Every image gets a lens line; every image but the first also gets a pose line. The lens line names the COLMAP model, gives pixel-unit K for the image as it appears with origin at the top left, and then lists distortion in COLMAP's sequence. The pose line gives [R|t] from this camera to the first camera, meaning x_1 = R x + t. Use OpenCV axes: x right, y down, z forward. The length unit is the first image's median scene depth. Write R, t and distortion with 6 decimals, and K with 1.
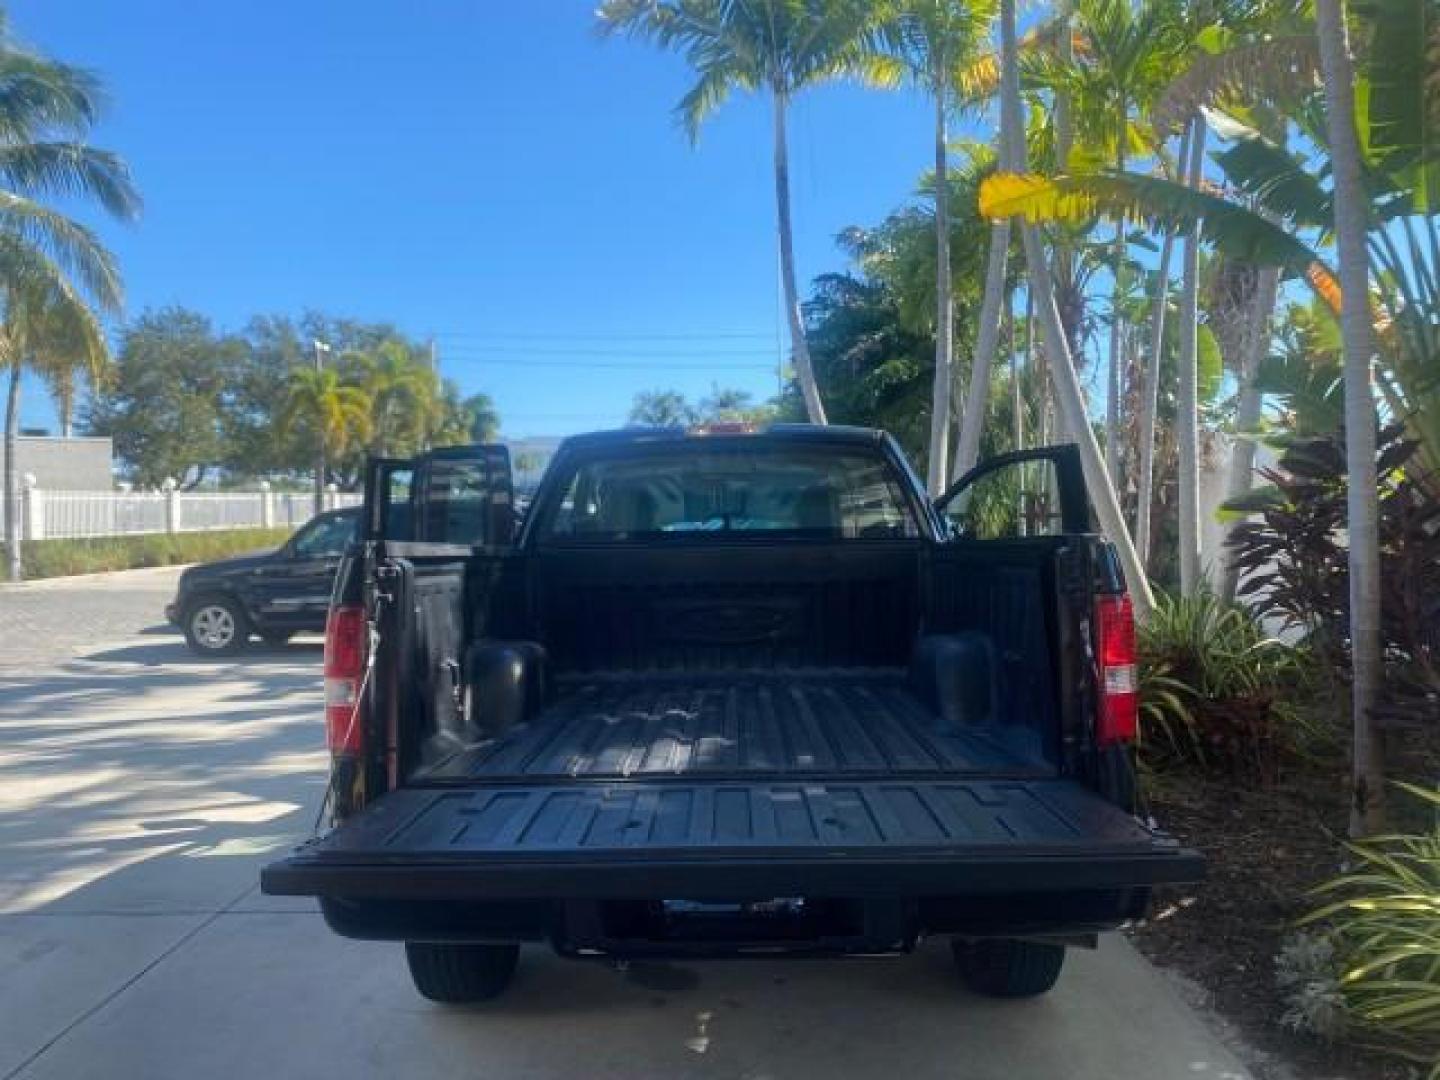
lens RADIAL K [[1110.6, 0, 717.9], [0, 1110.6, 534.5], [0, 0, 1]] dist [0.021947, -0.025944]
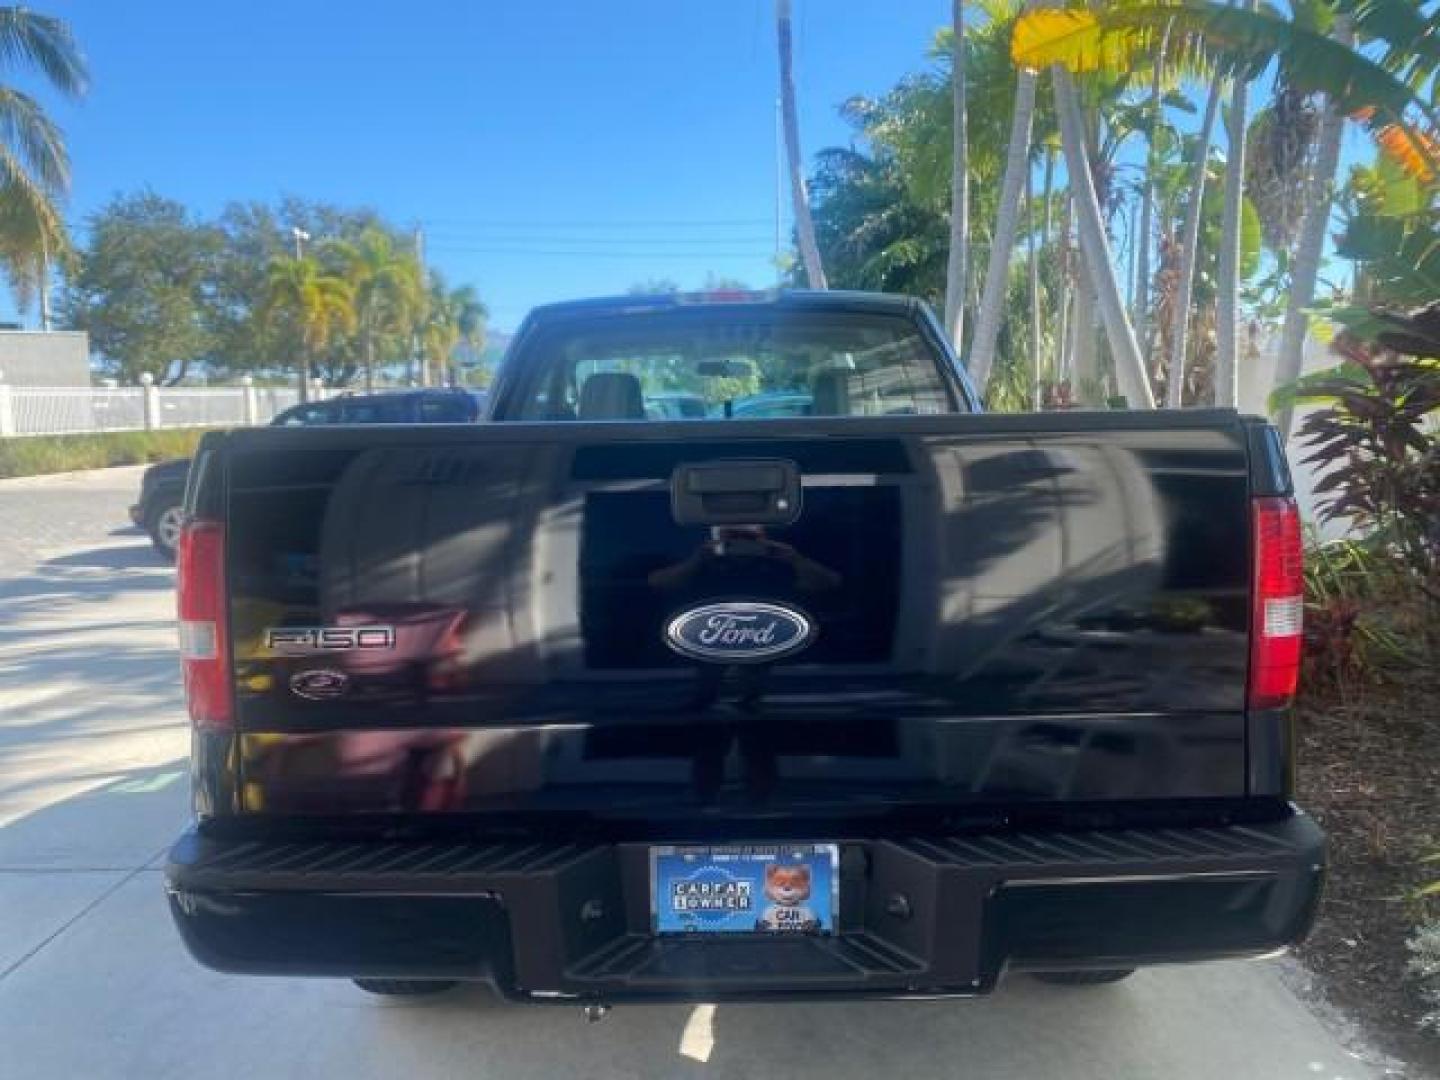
lens RADIAL K [[1110.6, 0, 723.4], [0, 1110.6, 538.1], [0, 0, 1]] dist [0.021947, -0.025944]
pose [[0.999957, -0.005088, 0.007717, -0.000829], [0.004319, 0.995308, 0.096656, 0.001392], [-0.008173, -0.096619, 0.995288, 0.049548]]
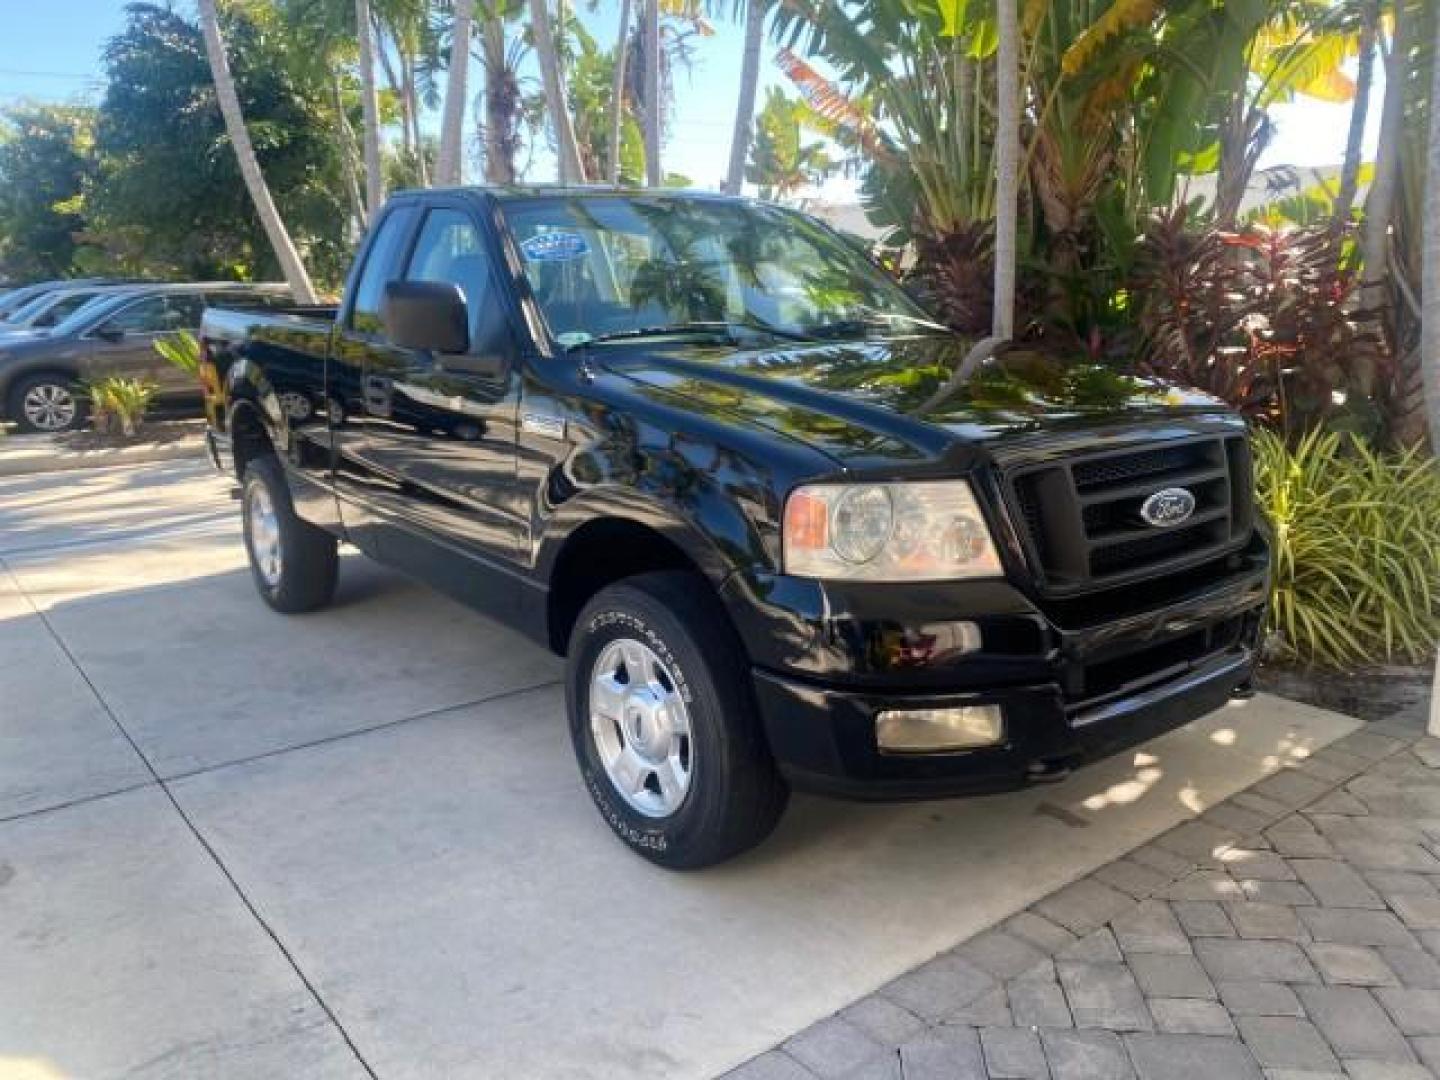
lens RADIAL K [[1110.6, 0, 723.6], [0, 1110.6, 532.5], [0, 0, 1]] dist [0.021947, -0.025944]
pose [[0.774264, -0.126733, 0.620043, -0.179142], [0.010961, 0.982283, 0.187085, 0.004582], [-0.632768, -0.138057, 0.761935, 0.043959]]
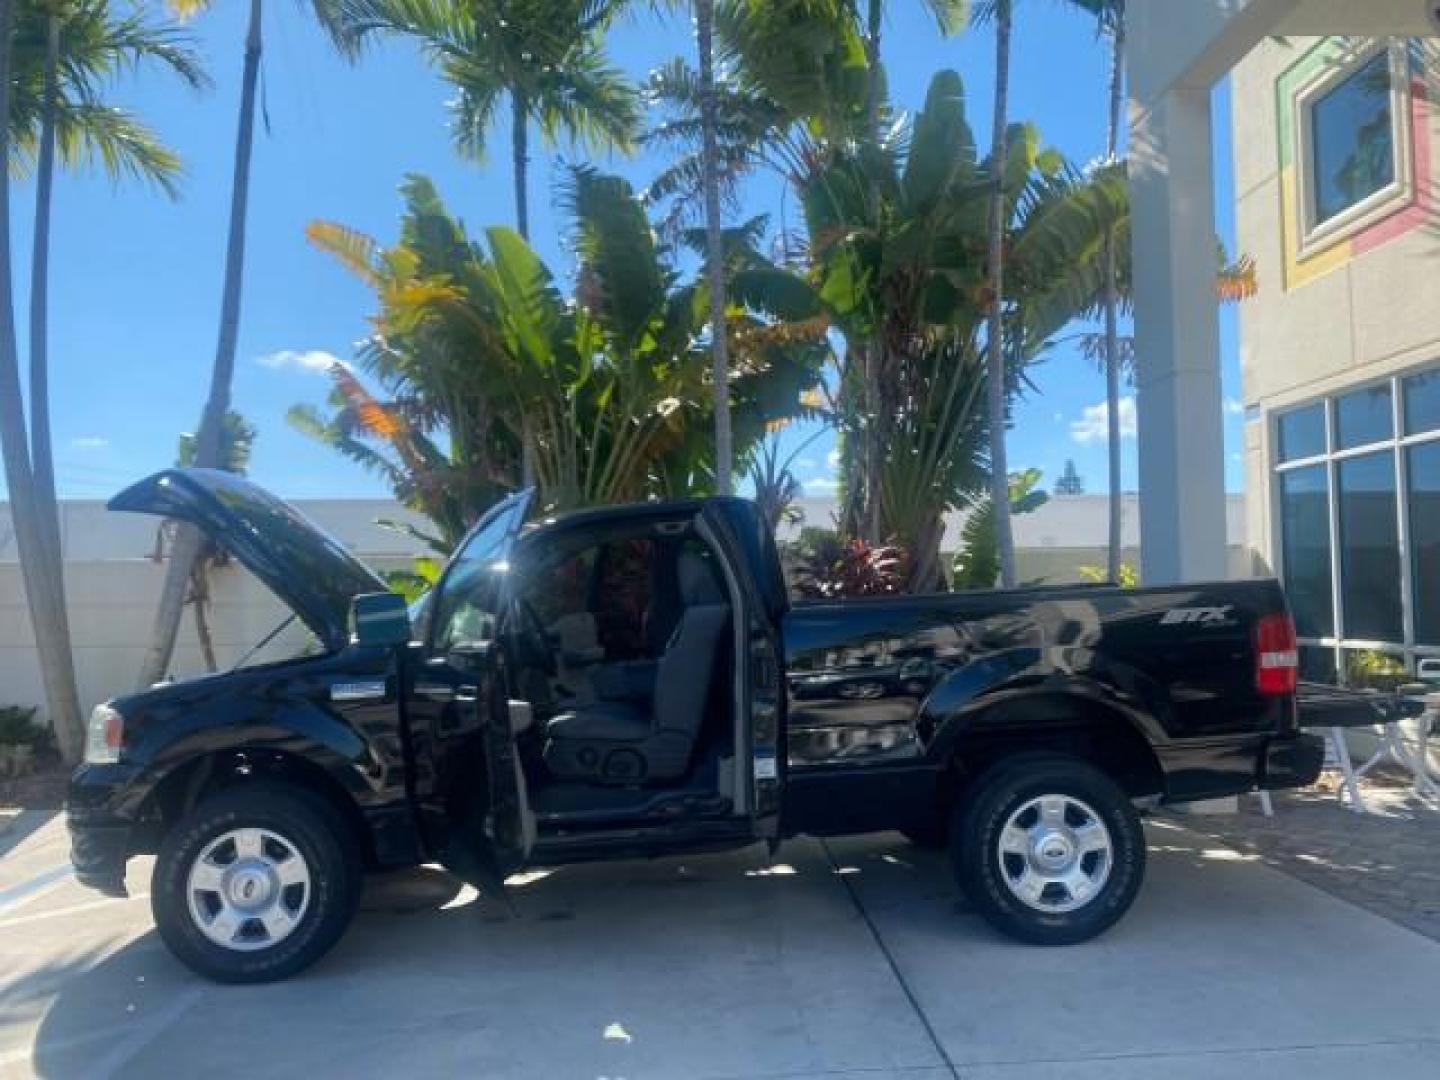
lens RADIAL K [[1110.6, 0, 720.0], [0, 1110.6, 535.6], [0, 0, 1]] dist [0.021947, -0.025944]
pose [[-0.065250, 0.066250, 0.995667, -0.366848], [0.041690, 0.997103, -0.063613, 0.002834], [-0.996998, 0.037359, -0.067823, 0.354732]]
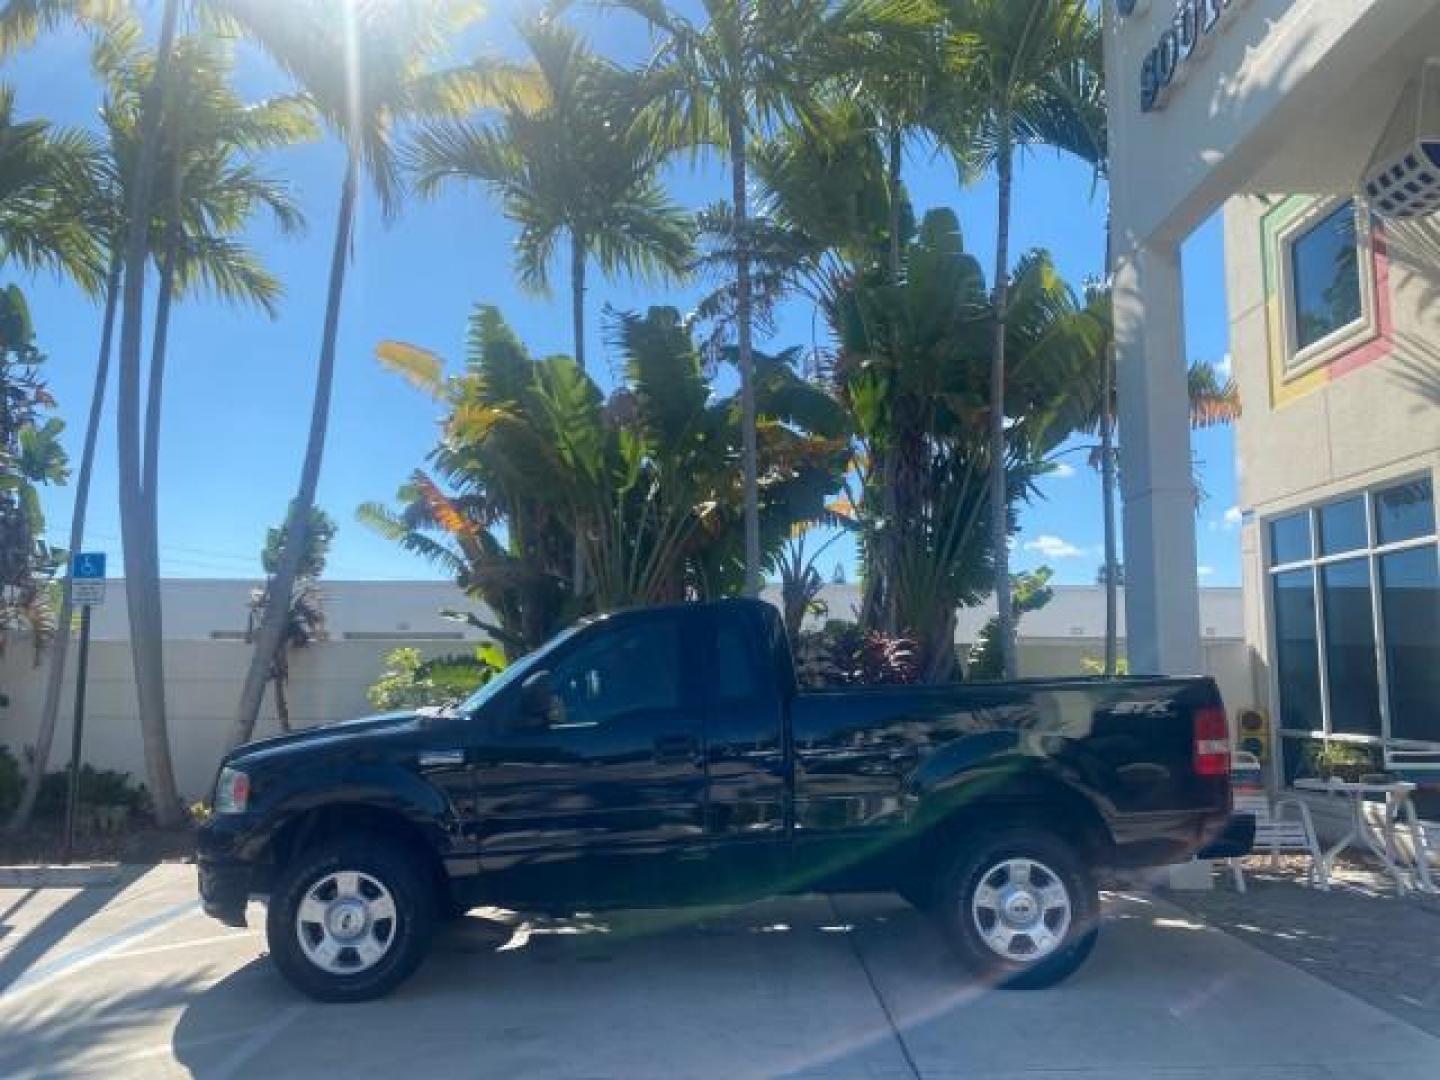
lens RADIAL K [[1110.6, 0, 724.0], [0, 1110.6, 533.9], [0, 0, 1]] dist [0.021947, -0.025944]
pose [[-0.032989, 0.139306, 0.989700, -0.432926], [0.024542, 0.990053, -0.138538, 0.001546], [-0.999154, 0.019719, -0.036080, 0.352264]]
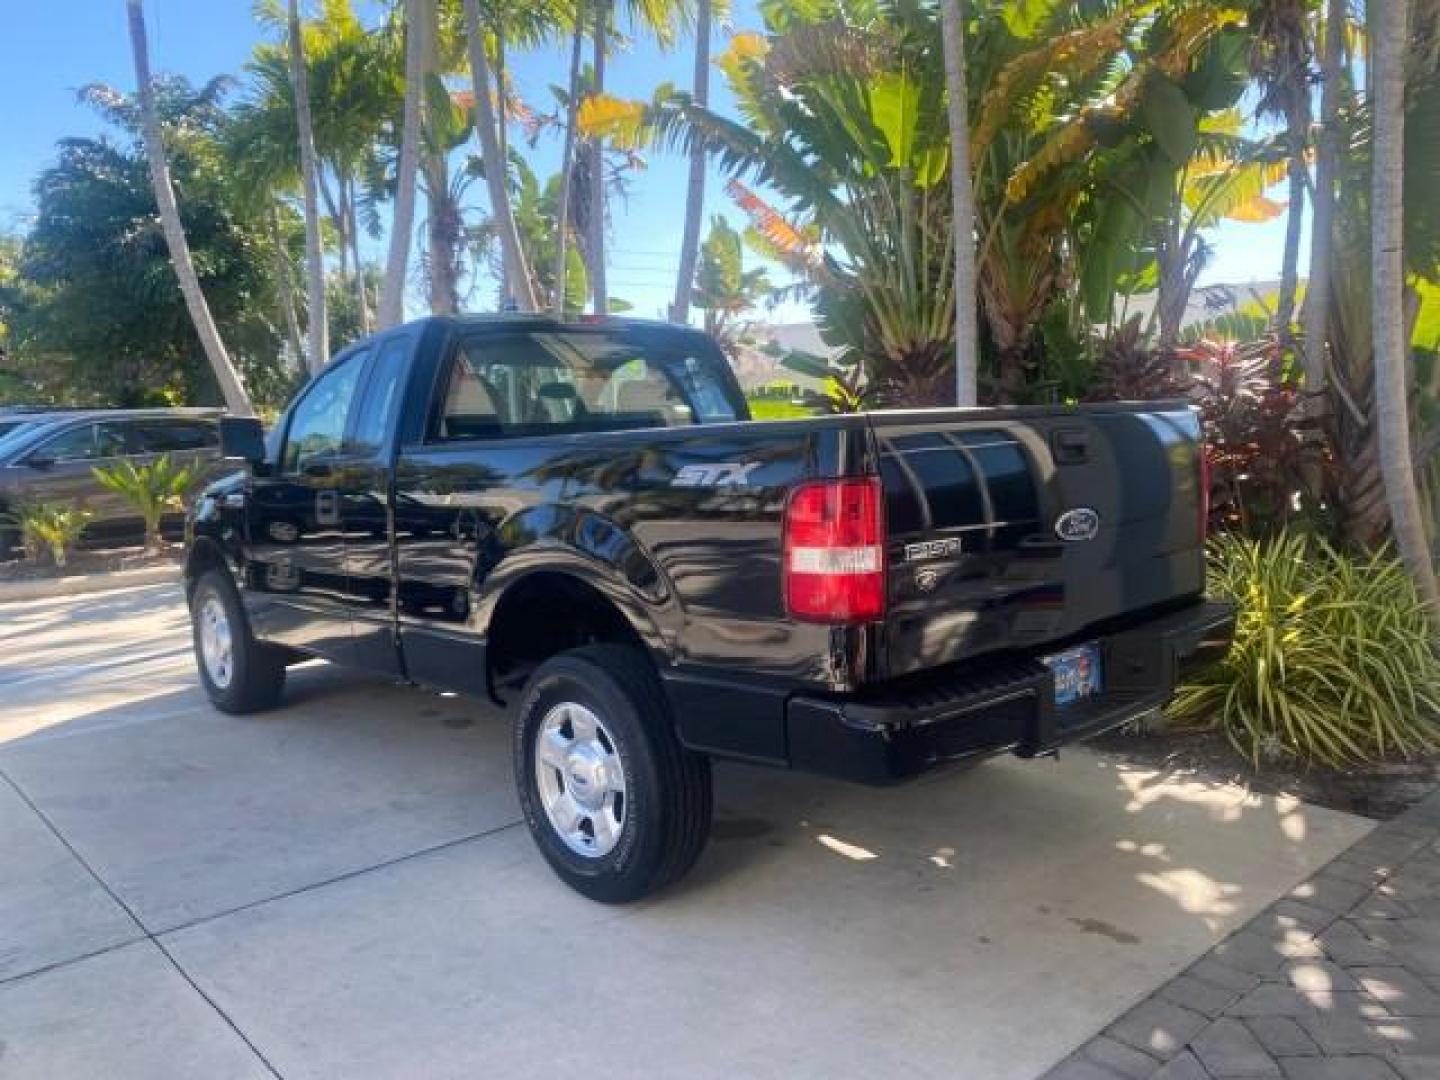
lens RADIAL K [[1110.6, 0, 712.9], [0, 1110.6, 530.6], [0, 0, 1]] dist [0.021947, -0.025944]
pose [[0.731901, -0.077322, 0.677010, -0.193562], [0.027259, 0.996068, 0.084292, 0.004098], [-0.680866, -0.043239, 0.731131, 0.059635]]
